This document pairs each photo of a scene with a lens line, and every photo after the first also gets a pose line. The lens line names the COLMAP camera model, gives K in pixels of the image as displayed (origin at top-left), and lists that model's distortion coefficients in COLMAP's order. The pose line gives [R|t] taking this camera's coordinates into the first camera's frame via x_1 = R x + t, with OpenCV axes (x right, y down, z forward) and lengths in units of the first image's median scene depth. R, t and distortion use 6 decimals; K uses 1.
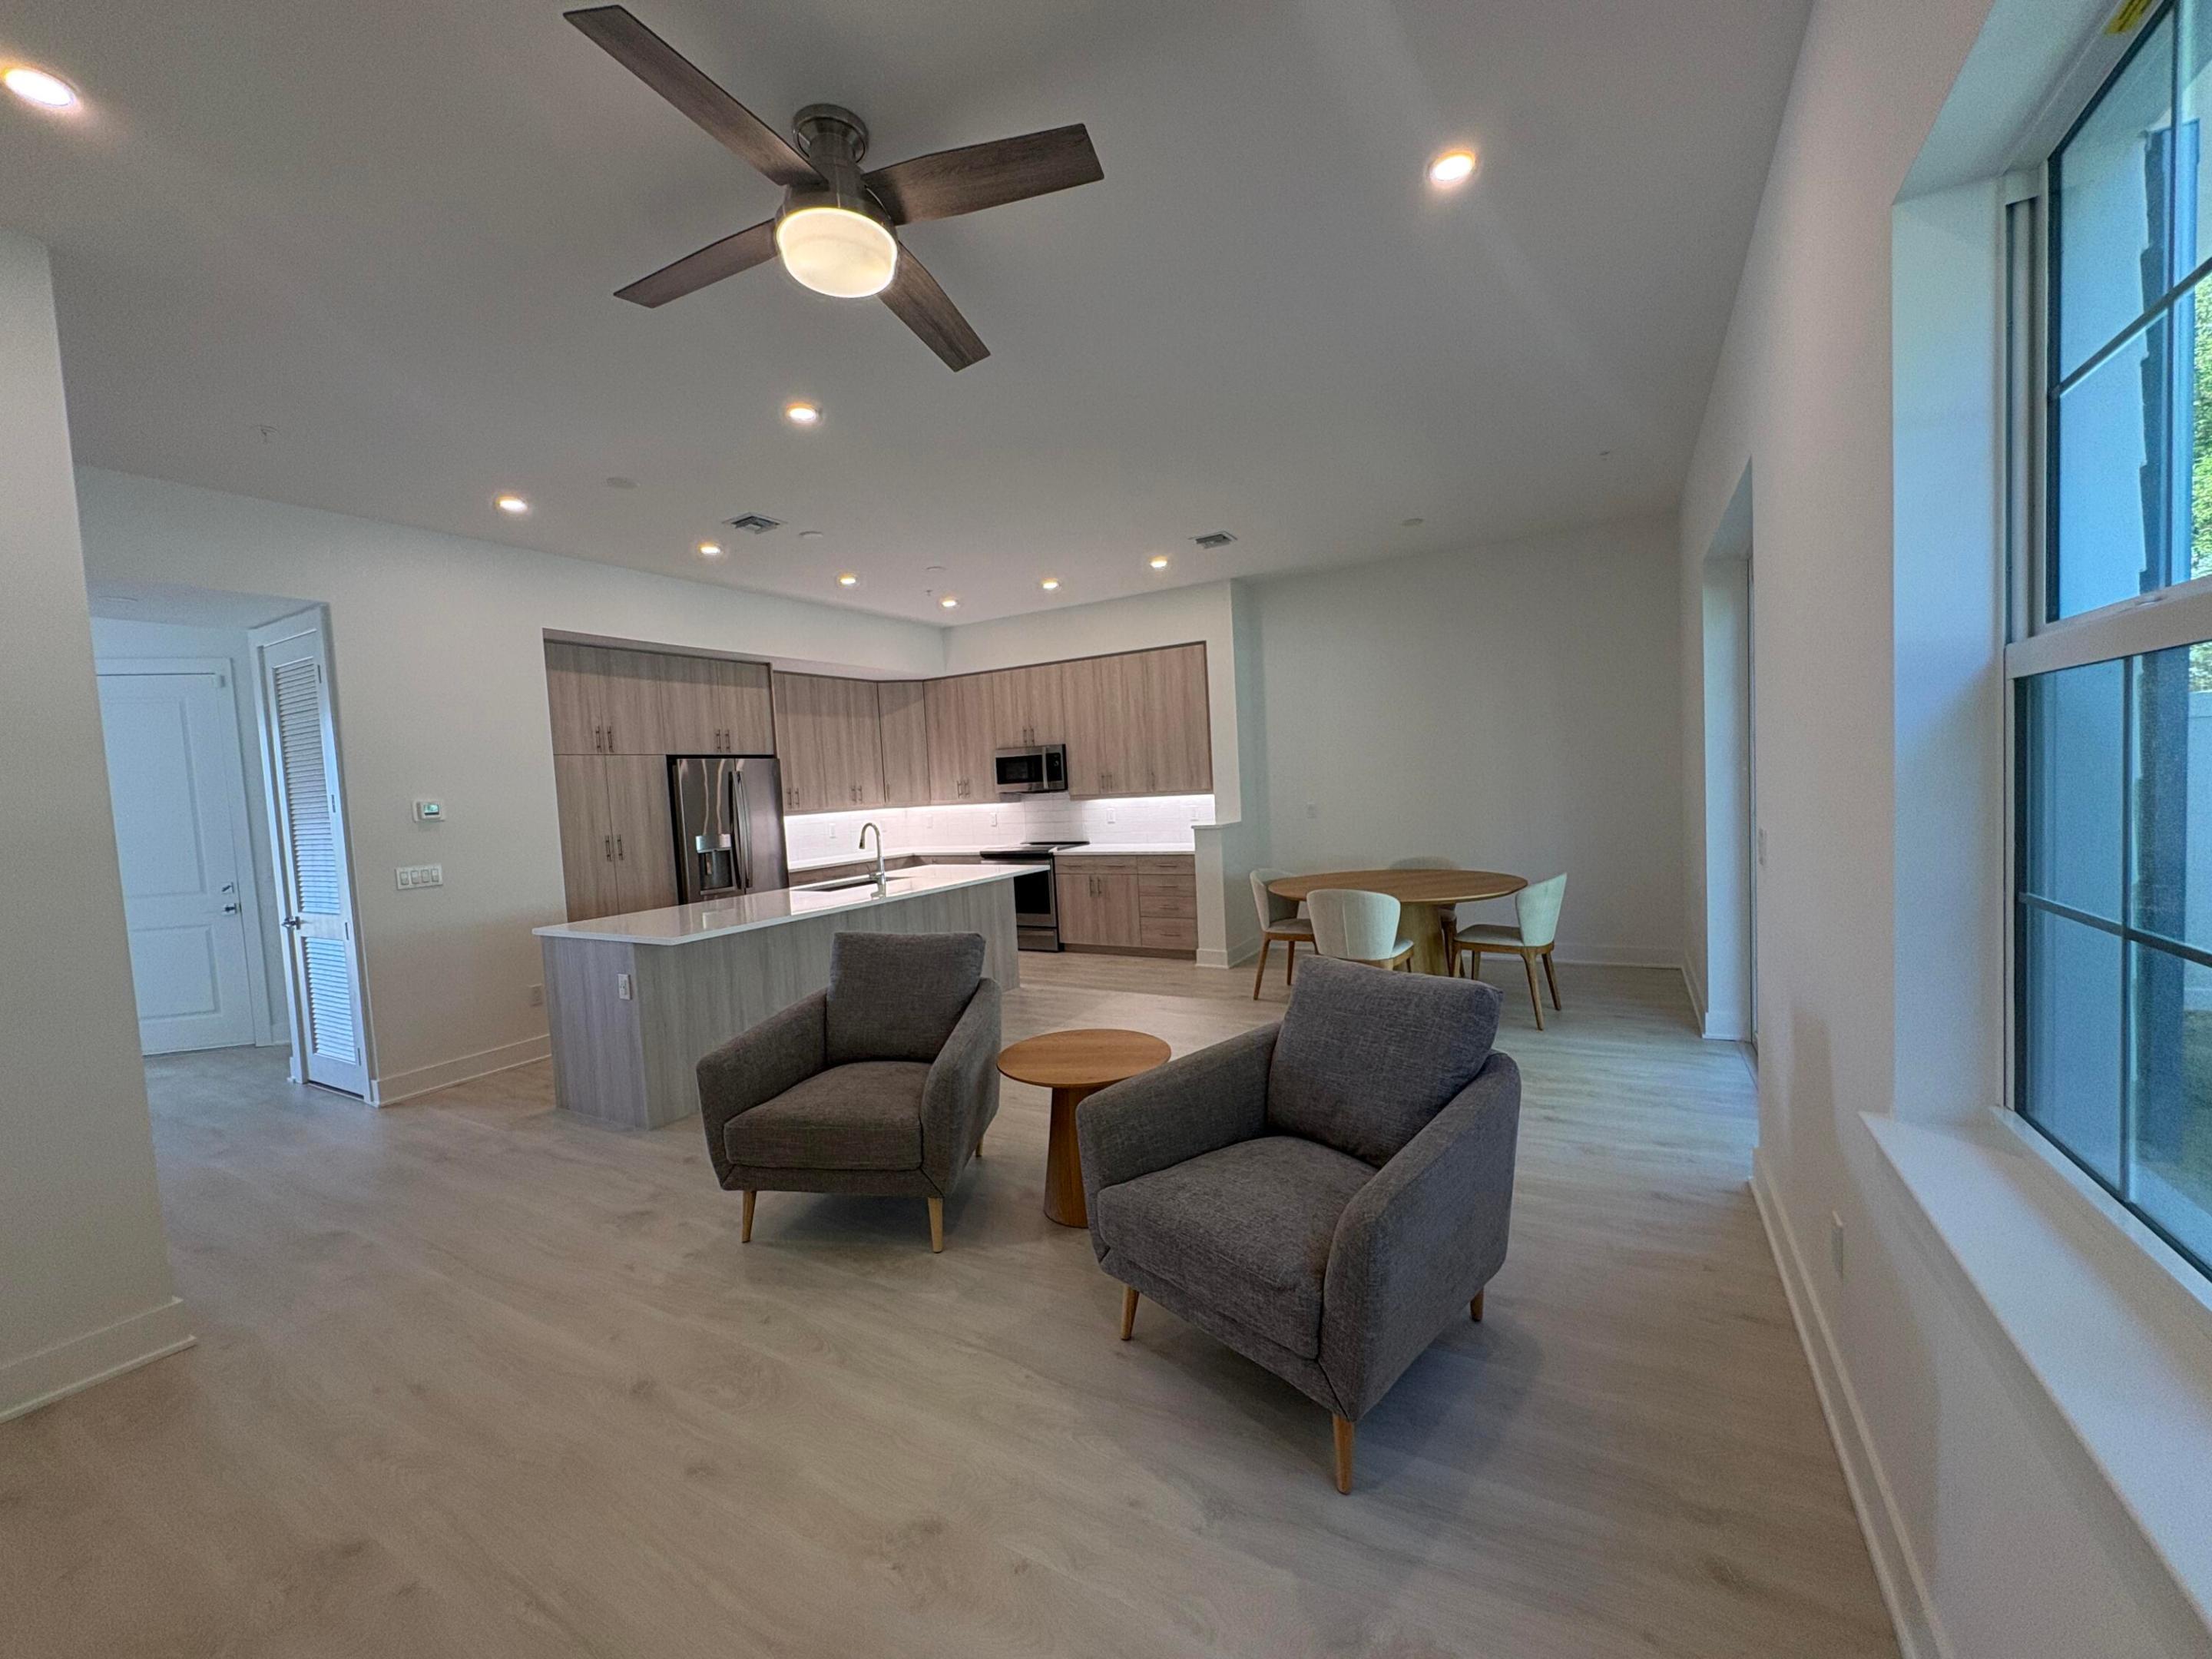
lens RADIAL K [[879.0, 0, 1101.9], [0, 879.0, 827.4], [0, 0, 1]] dist [-0.001702, 0.001418]
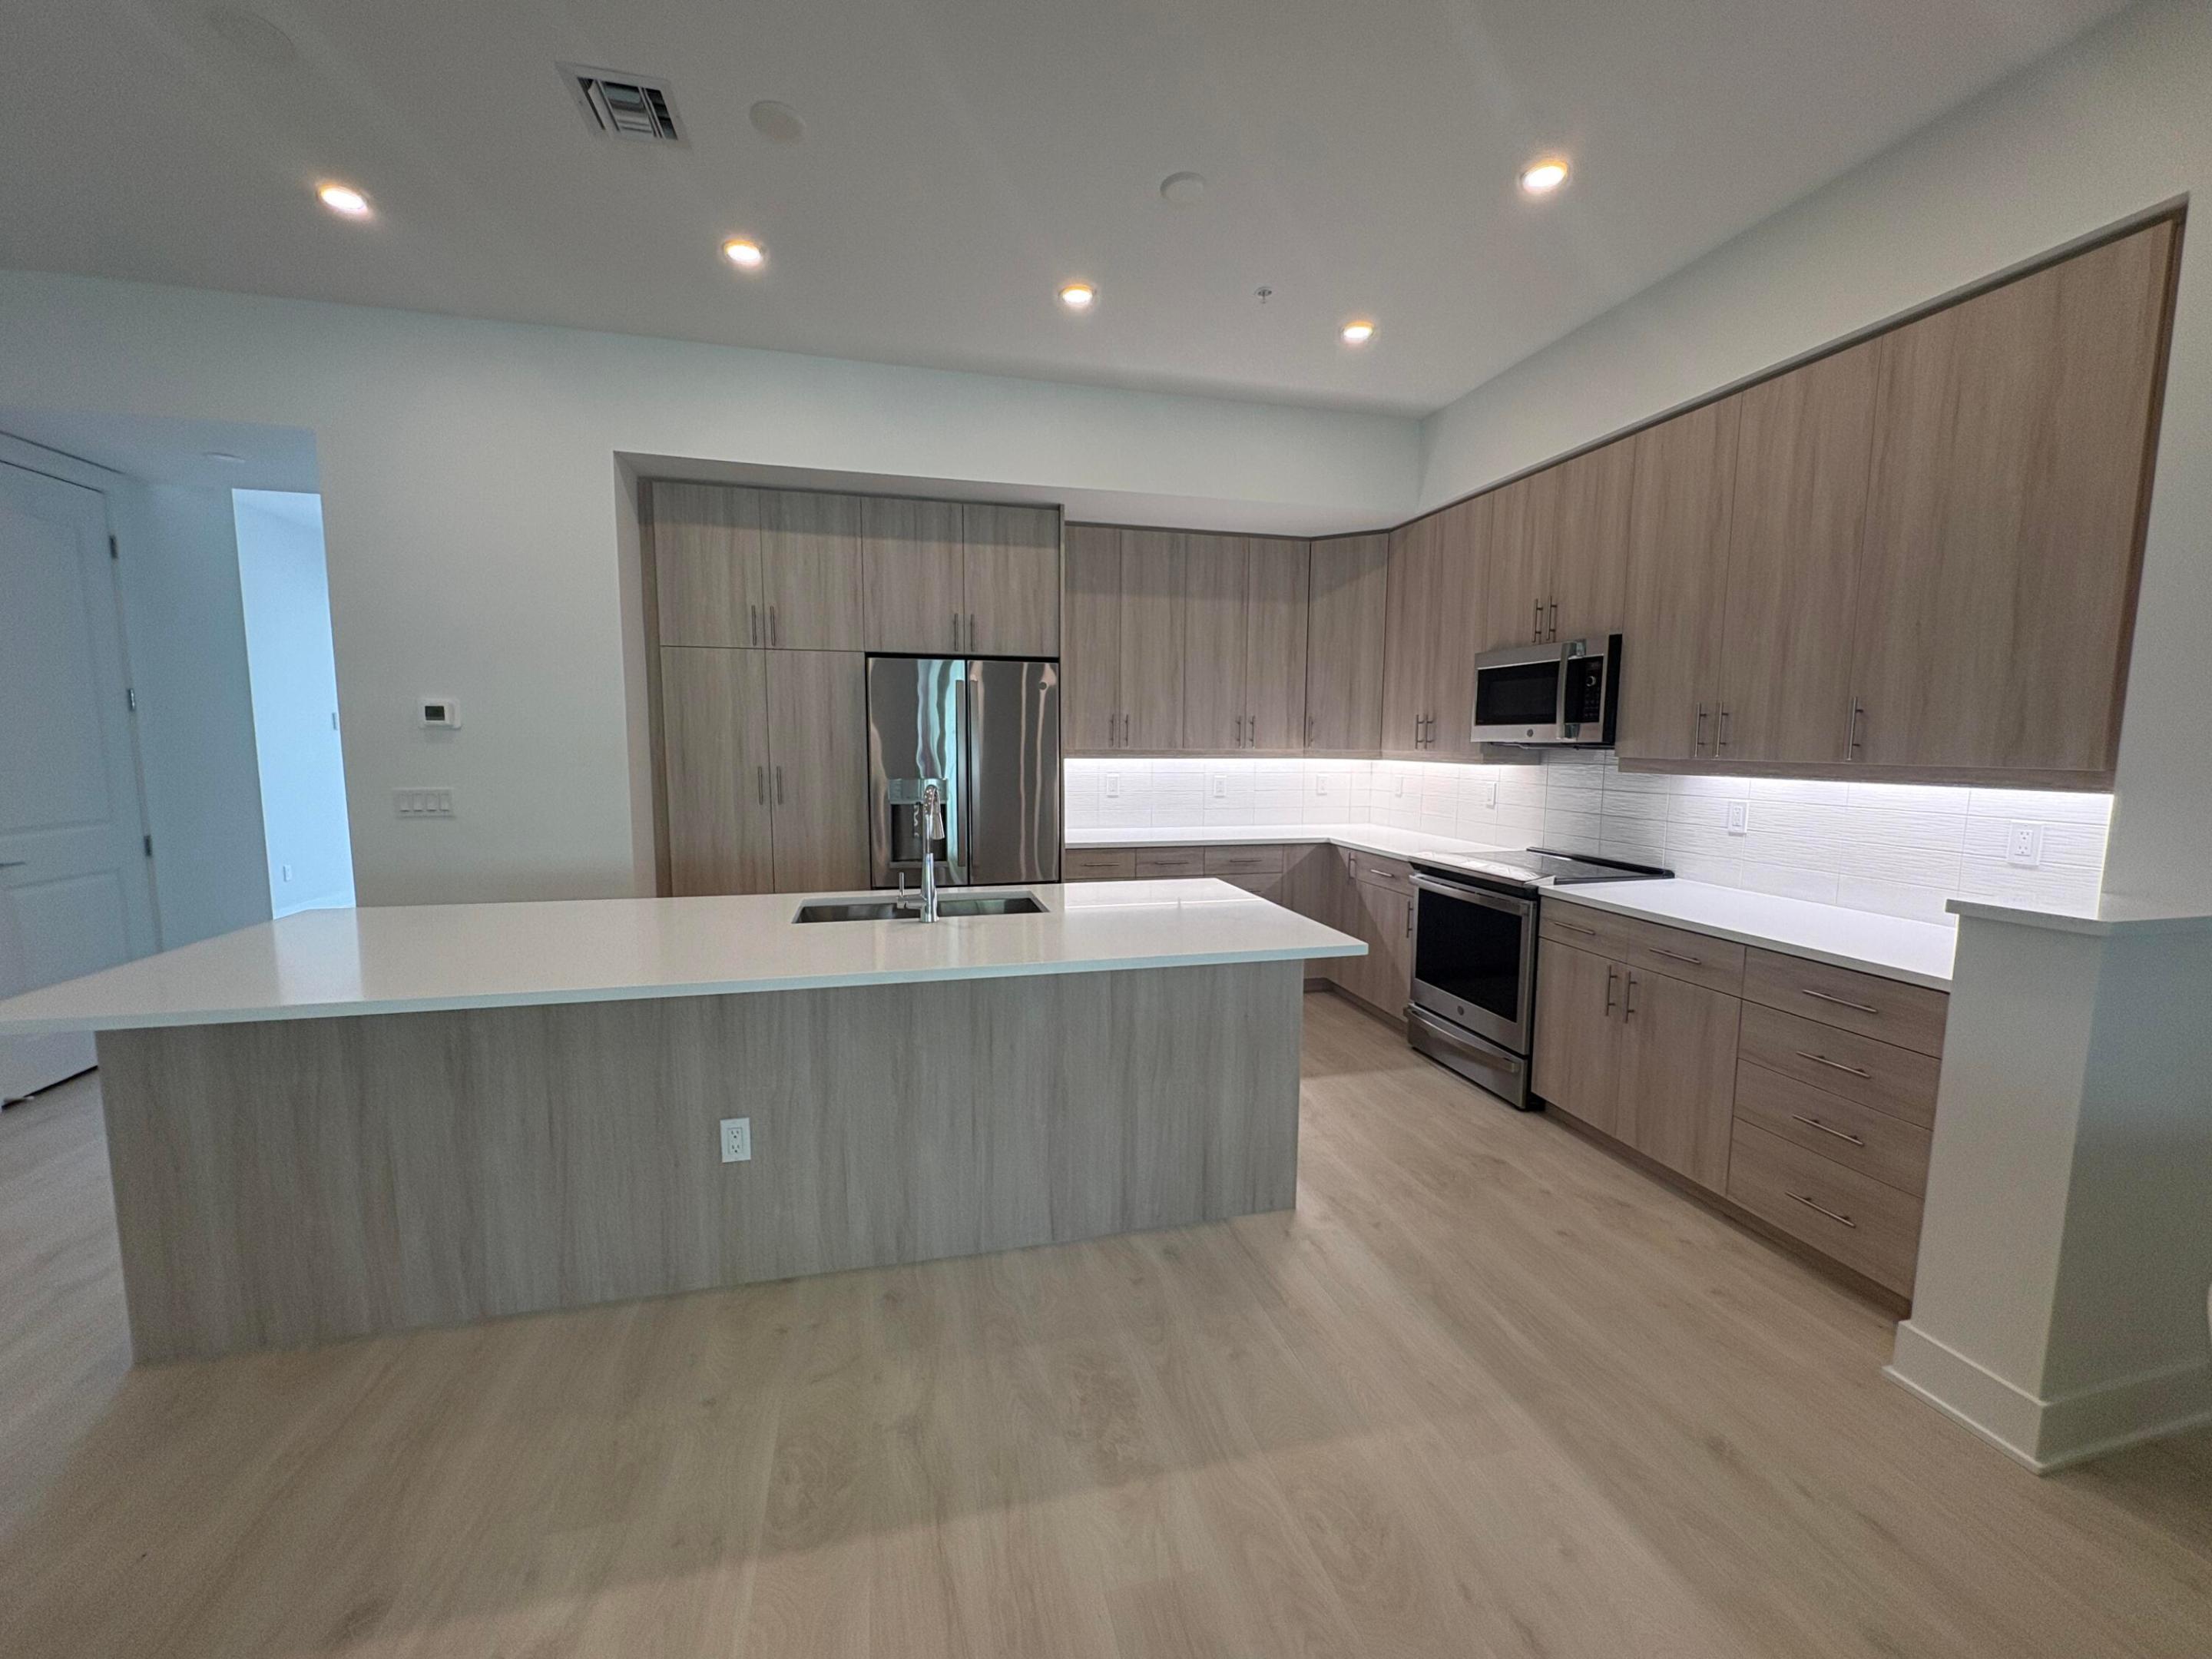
lens RADIAL K [[879.0, 0, 1104.7], [0, 879.0, 833.7], [0, 0, 1]] dist [-0.001702, 0.001418]
pose [[0.696471, 0.134680, -0.704833, 0.101447], [-0.079779, 0.990673, 0.110466, -0.029990], [0.713136, -0.020705, 0.700720, 0.573186]]
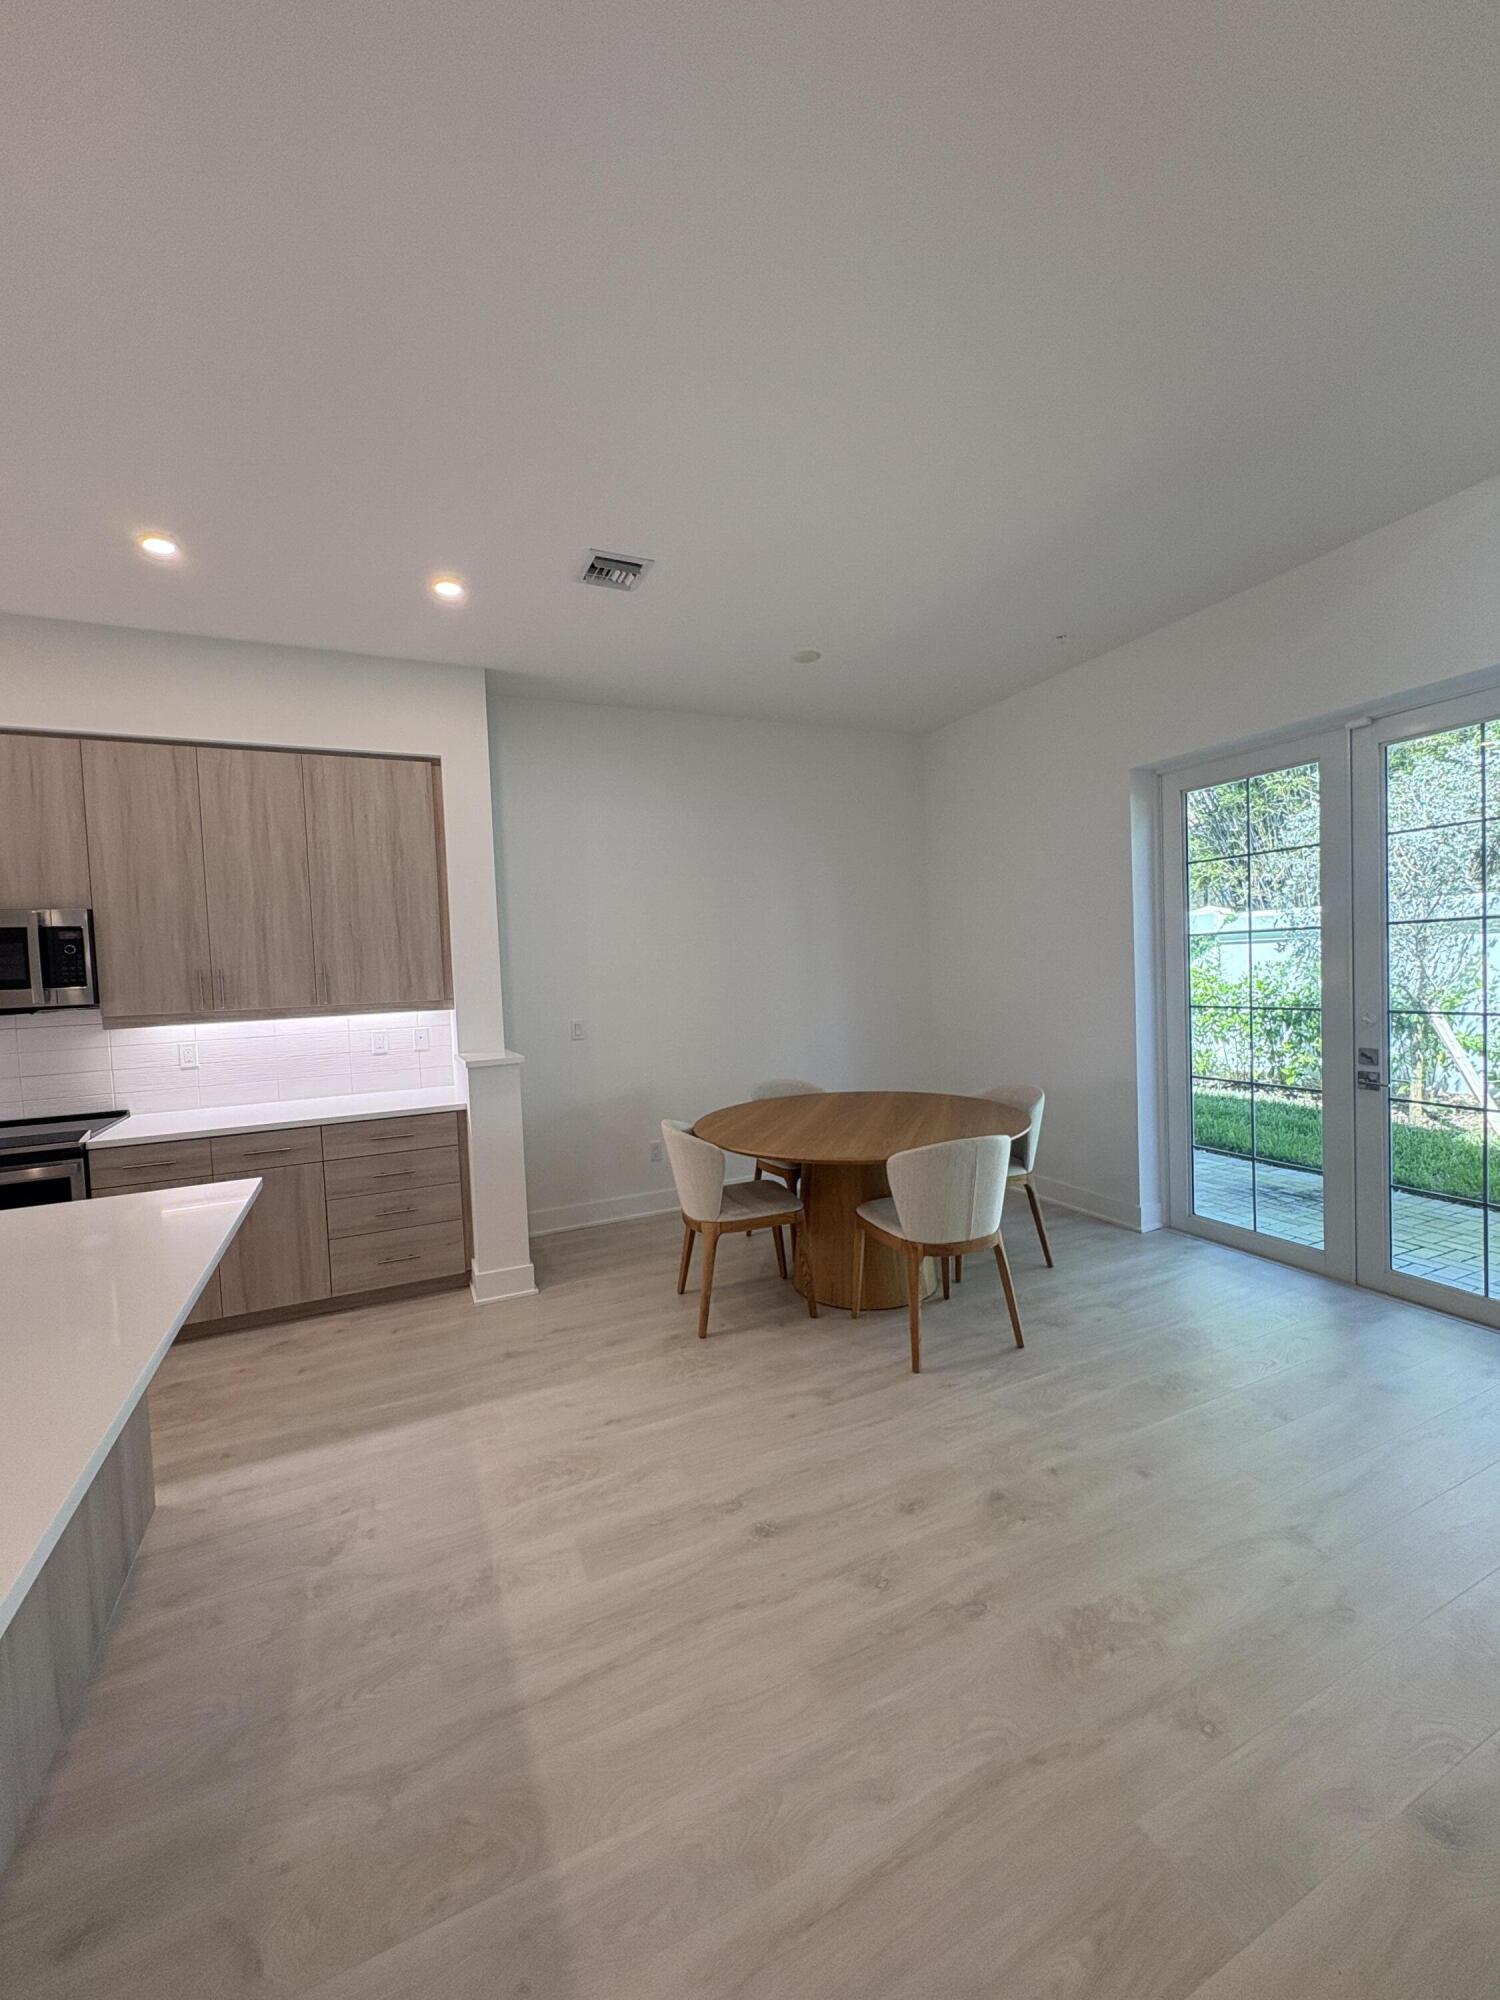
lens RADIAL K [[794.7, 0, 749.4], [0, 794.7, 998.6], [0, 0, 1]] dist [-0.001702, 0.001418]
pose [[0.571806, -0.001682, 0.820387, -0.205416], [0.052072, 0.998056, -0.034247, -0.014808], [-0.818735, 0.062302, 0.570782, 0.505924]]
